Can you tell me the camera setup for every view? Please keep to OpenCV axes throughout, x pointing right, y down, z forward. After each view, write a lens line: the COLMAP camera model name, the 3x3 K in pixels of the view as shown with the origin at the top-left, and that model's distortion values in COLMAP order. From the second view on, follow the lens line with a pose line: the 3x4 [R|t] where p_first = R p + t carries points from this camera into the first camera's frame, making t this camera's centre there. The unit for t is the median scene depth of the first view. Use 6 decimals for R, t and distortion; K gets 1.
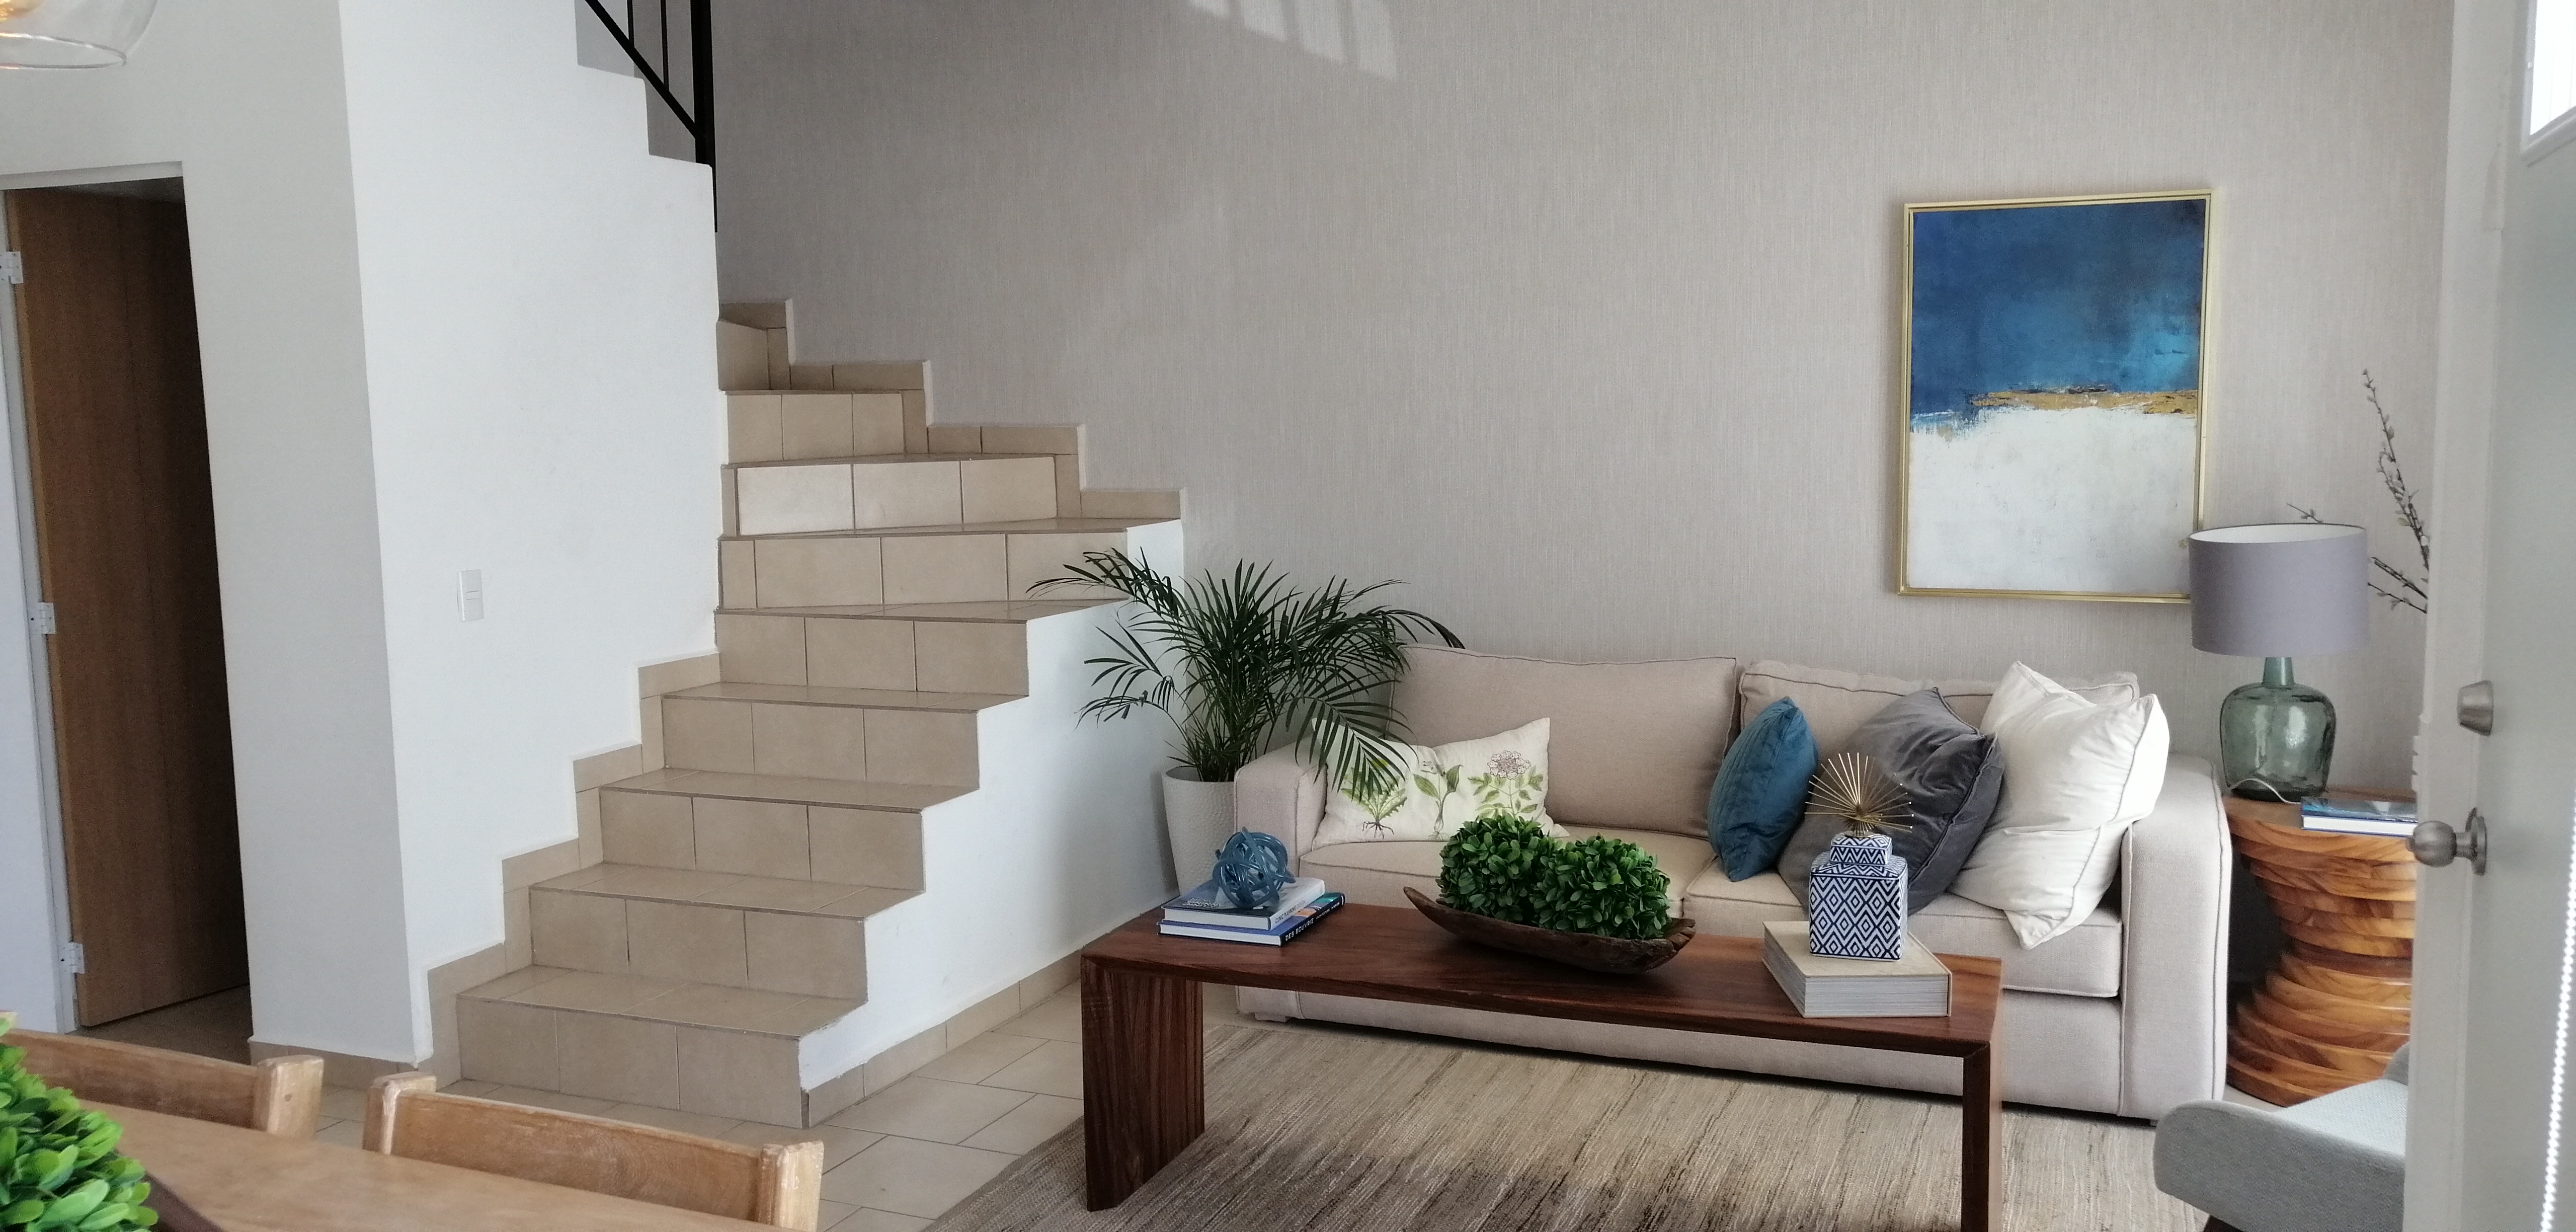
lens RADIAL K [[2004.1, 0, 1338.3], [0, 2004.1, 592.2], [0, 0, 1]] dist [-0.035379, 0.085689]
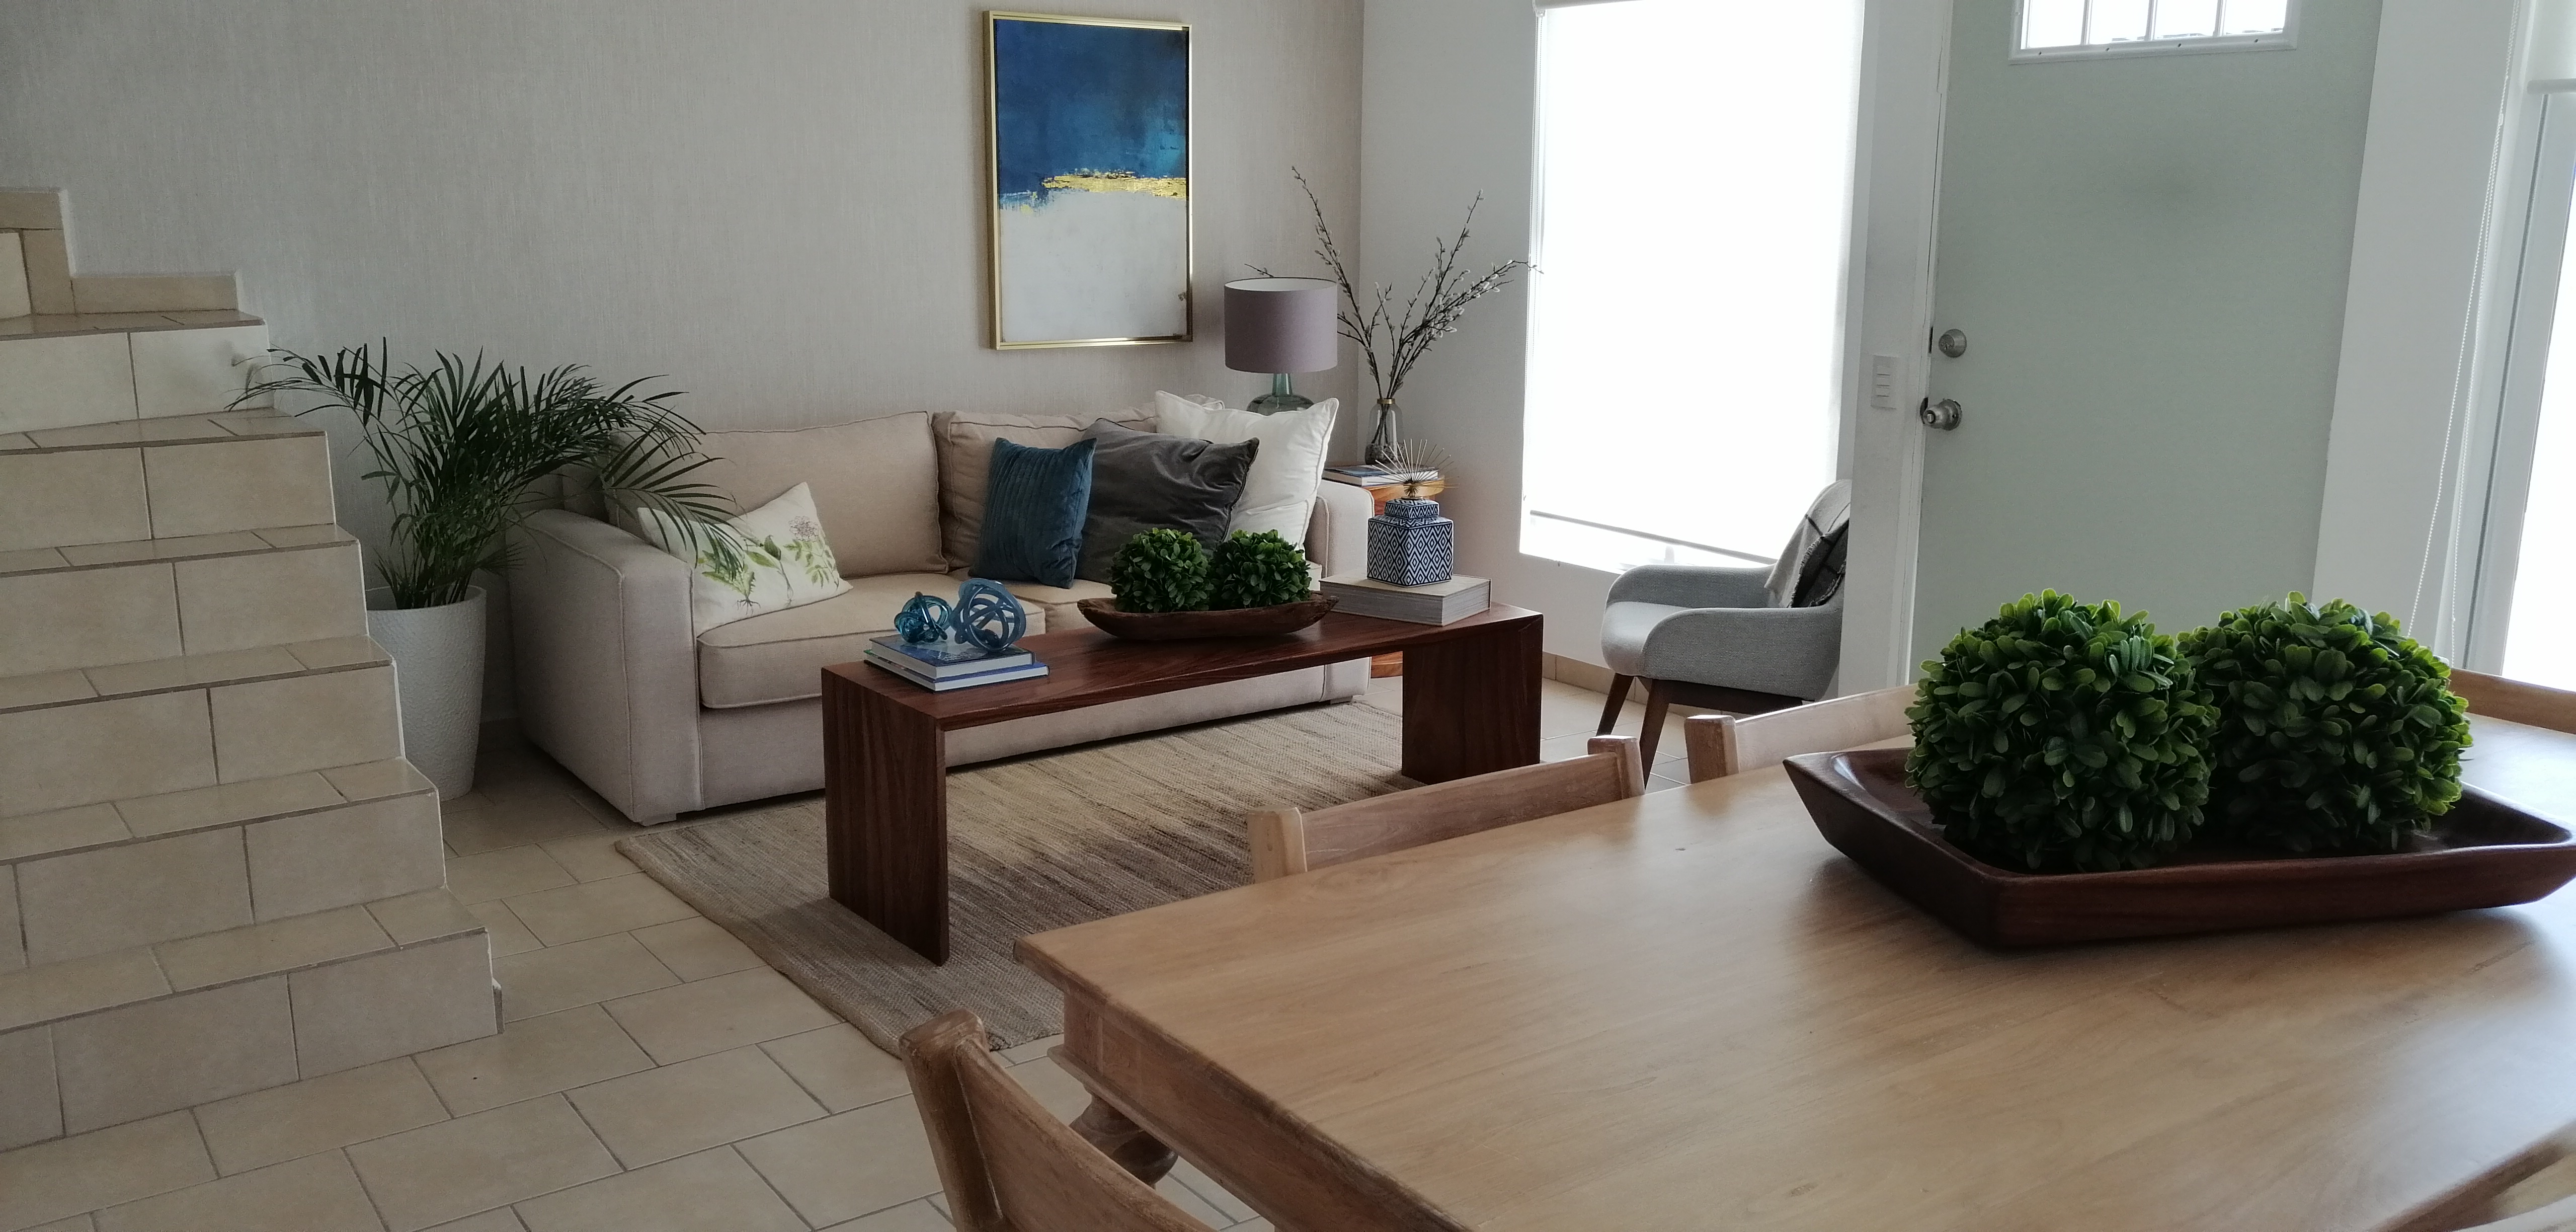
lens RADIAL K [[2004.1, 0, 1338.3], [0, 2004.1, 592.2], [0, 0, 1]] dist [-0.035379, 0.085689]
pose [[0.507485, -0.153404, 0.847895, -0.673563], [0.064553, 0.988028, 0.140121, -0.009552], [-0.859239, -0.016375, 0.511312, 0.230299]]
